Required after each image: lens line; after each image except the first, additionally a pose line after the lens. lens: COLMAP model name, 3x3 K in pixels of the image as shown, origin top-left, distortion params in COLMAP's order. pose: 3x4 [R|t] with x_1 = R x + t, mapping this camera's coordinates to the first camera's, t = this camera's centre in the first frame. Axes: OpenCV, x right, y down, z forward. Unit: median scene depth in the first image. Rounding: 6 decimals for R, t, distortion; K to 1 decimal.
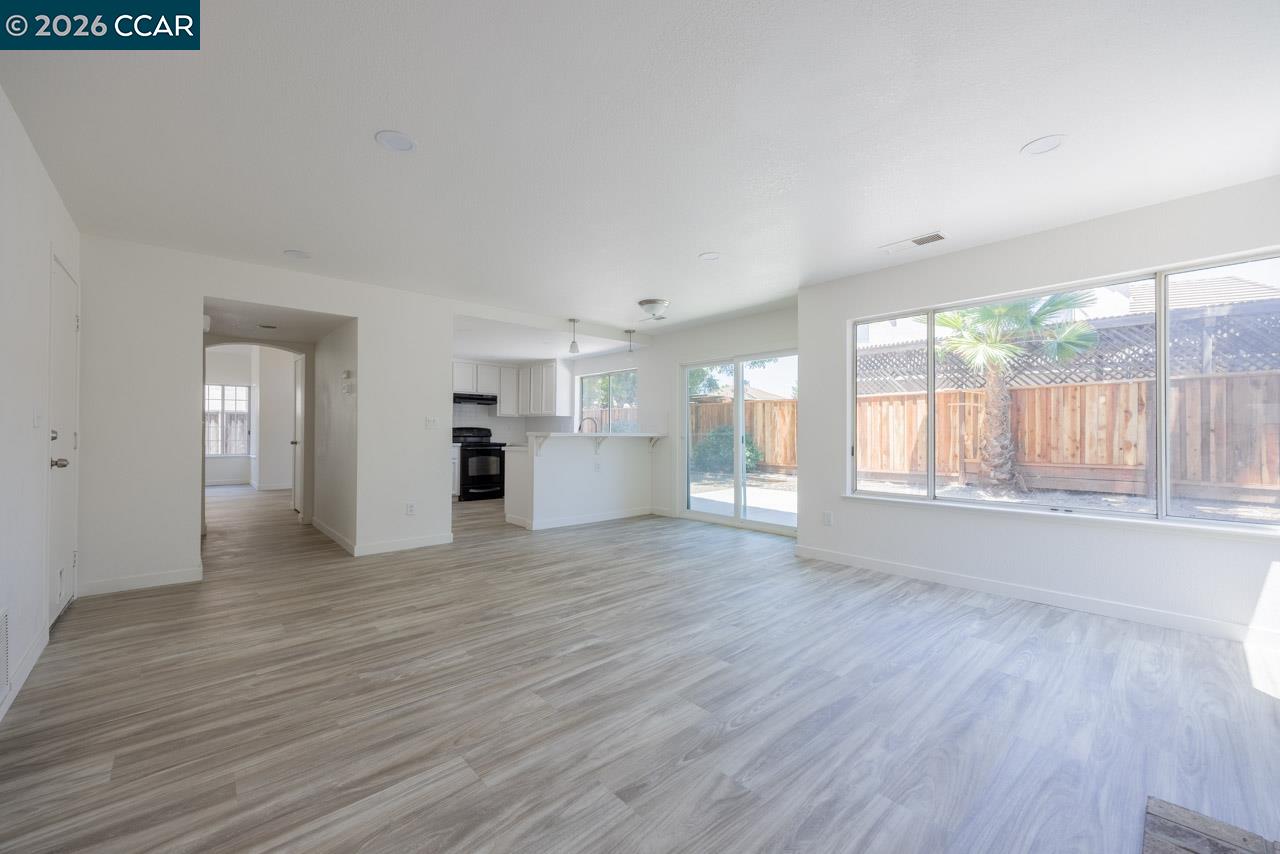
lens RADIAL K [[497.3, 0, 619.2], [0, 497.3, 430.0], [0, 0, 1]] dist [0.001101, -0.001120]
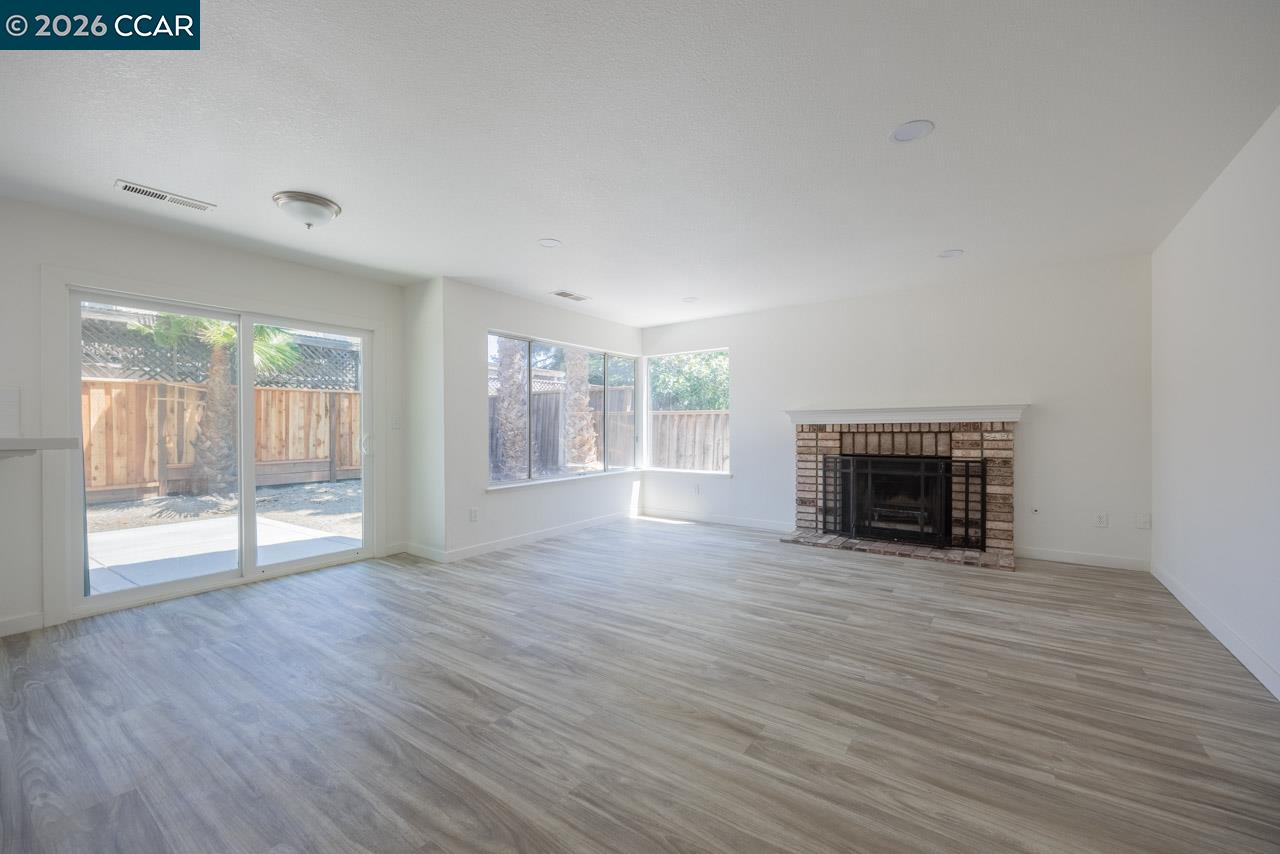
lens RADIAL K [[497.3, 0, 636.6], [0, 497.3, 428.8], [0, 0, 1]] dist [0.001101, -0.001120]
pose [[-0.216635, 0.002485, 0.976249, -1.015689], [0.001365, 0.999997, -0.002243, 0.002585], [-0.976252, 0.000847, -0.216638, 1.363958]]
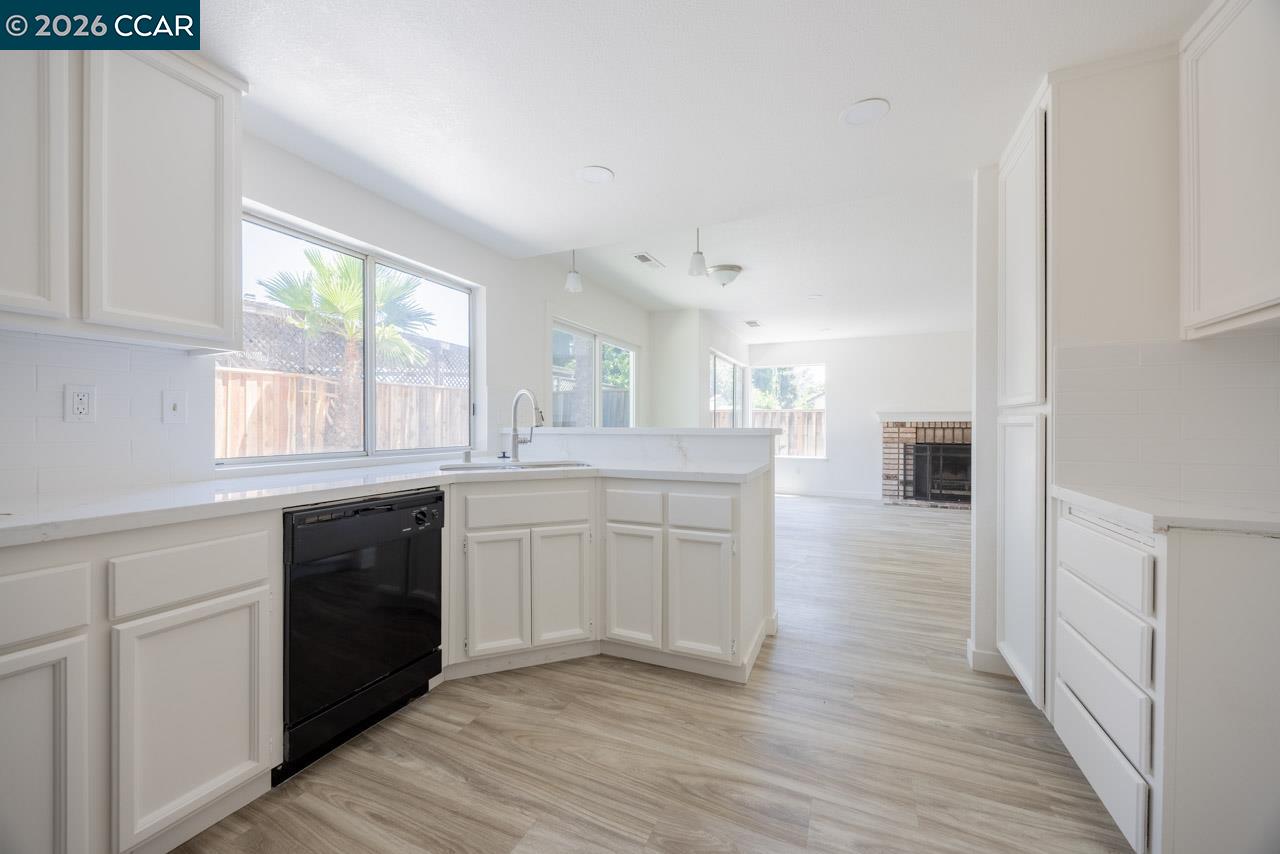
lens RADIAL K [[497.3, 0, 625.4], [0, 497.3, 426.7], [0, 0, 1]] dist [0.001101, -0.001120]
pose [[-0.424807, -0.007345, 0.905254, -1.117569], [-0.006428, 0.999966, 0.005097, 0.004374], [-0.905261, -0.003654, -0.424840, 2.897887]]
